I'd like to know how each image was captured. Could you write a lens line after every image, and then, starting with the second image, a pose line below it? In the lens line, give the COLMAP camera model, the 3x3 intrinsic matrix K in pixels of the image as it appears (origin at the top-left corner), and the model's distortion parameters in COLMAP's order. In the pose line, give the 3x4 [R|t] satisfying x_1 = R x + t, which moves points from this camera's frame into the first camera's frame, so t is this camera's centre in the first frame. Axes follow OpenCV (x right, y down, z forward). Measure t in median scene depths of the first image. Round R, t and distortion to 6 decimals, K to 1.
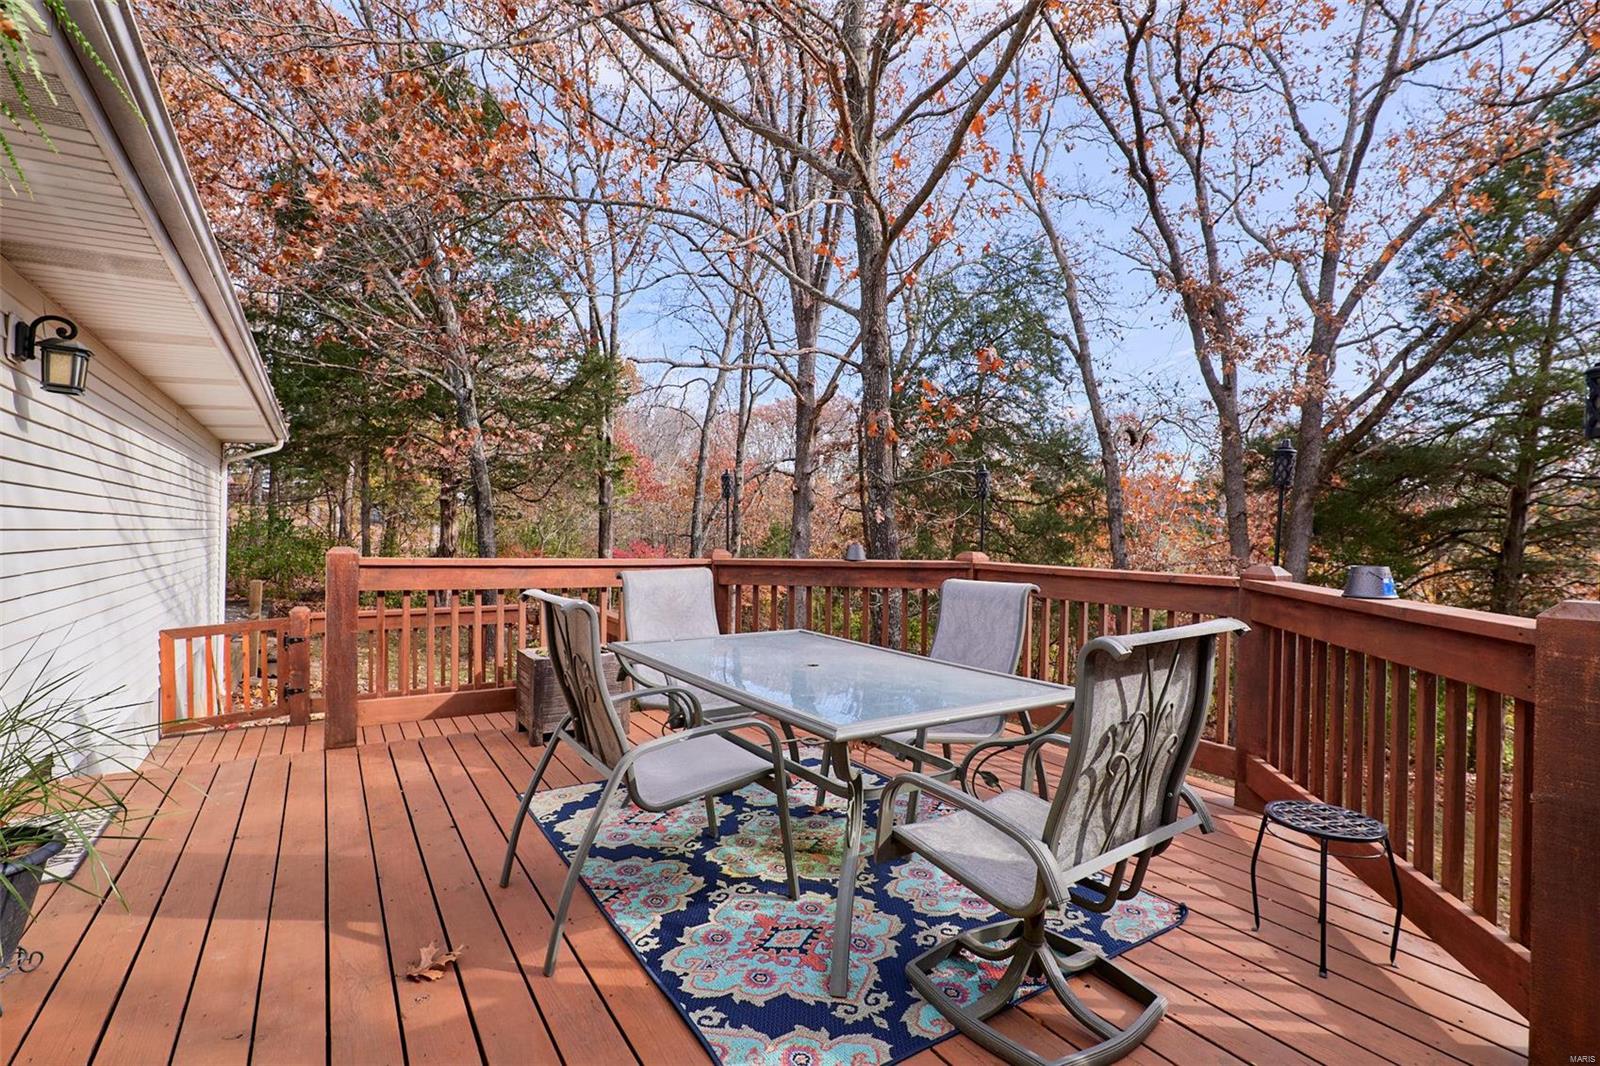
lens RADIAL K [[736.4, 0, 800.1], [0, 736.4, 530.7], [0, 0, 1]] dist [-0.003692, 0.001180]
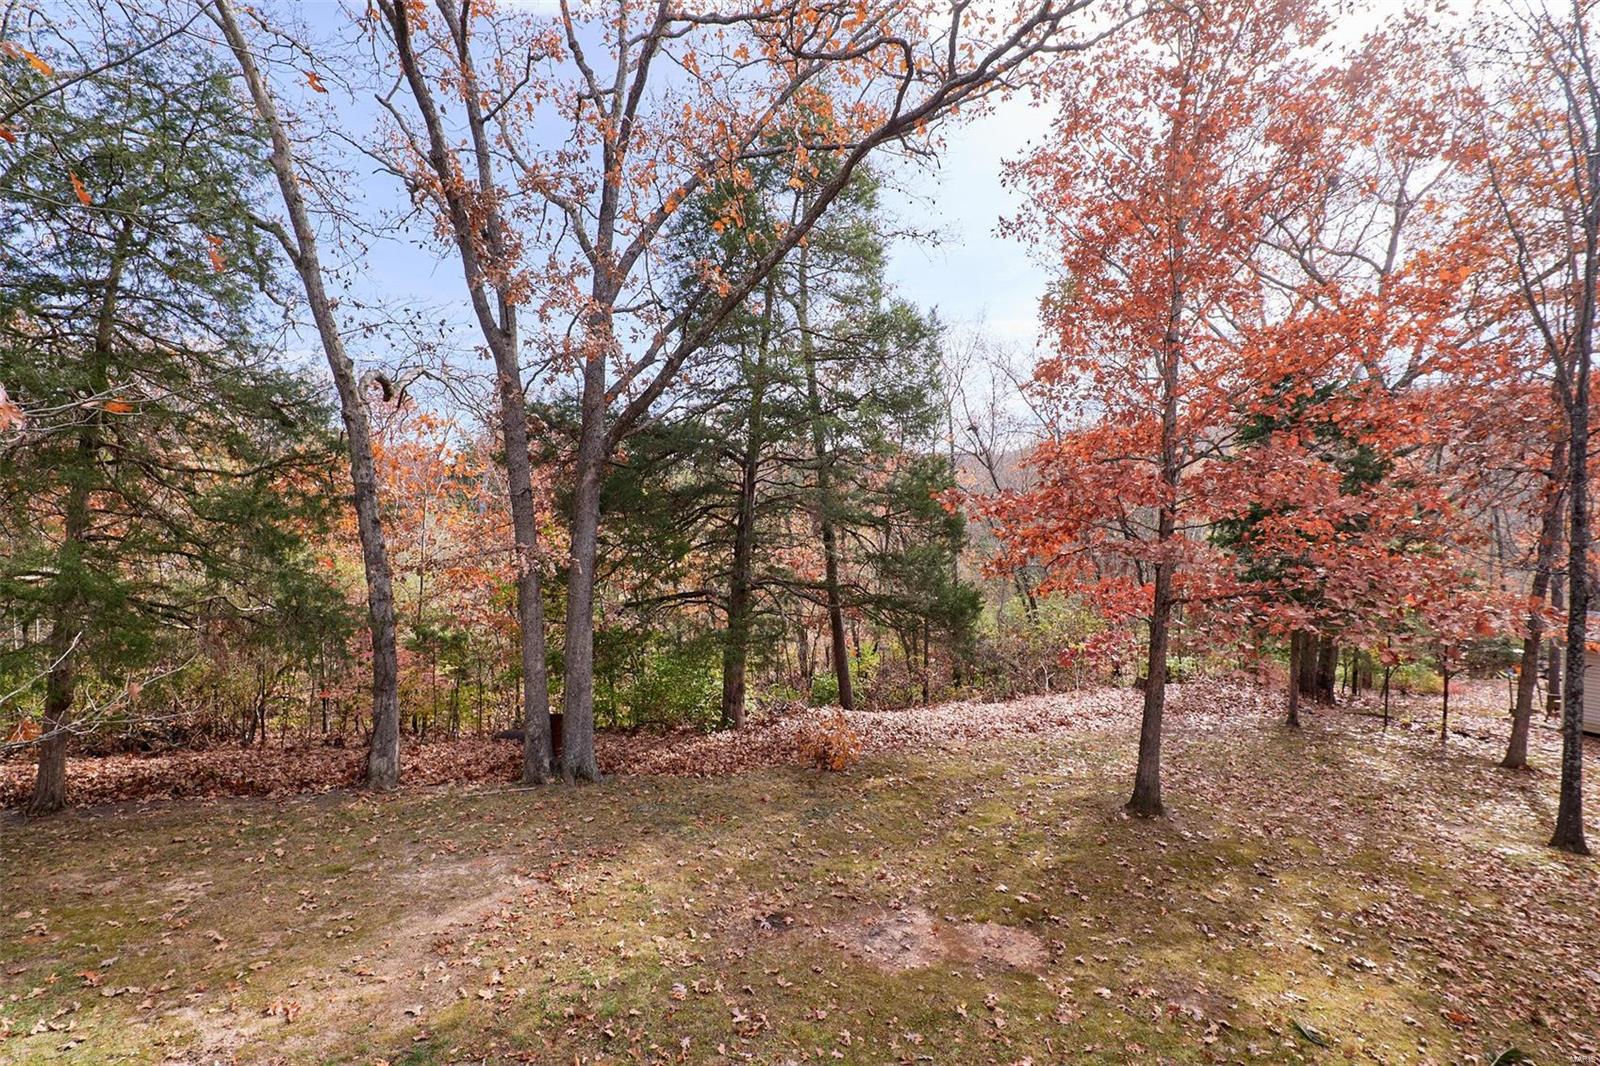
lens RADIAL K [[736.4, 0, 800.3], [0, 736.4, 523.1], [0, 0, 1]] dist [-0.003692, 0.001180]
pose [[0.598109, -0.035199, 0.800641, 0.118498], [0.017150, 0.999368, 0.031123, -0.006760], [-0.801231, -0.004884, 0.598335, 0.252898]]
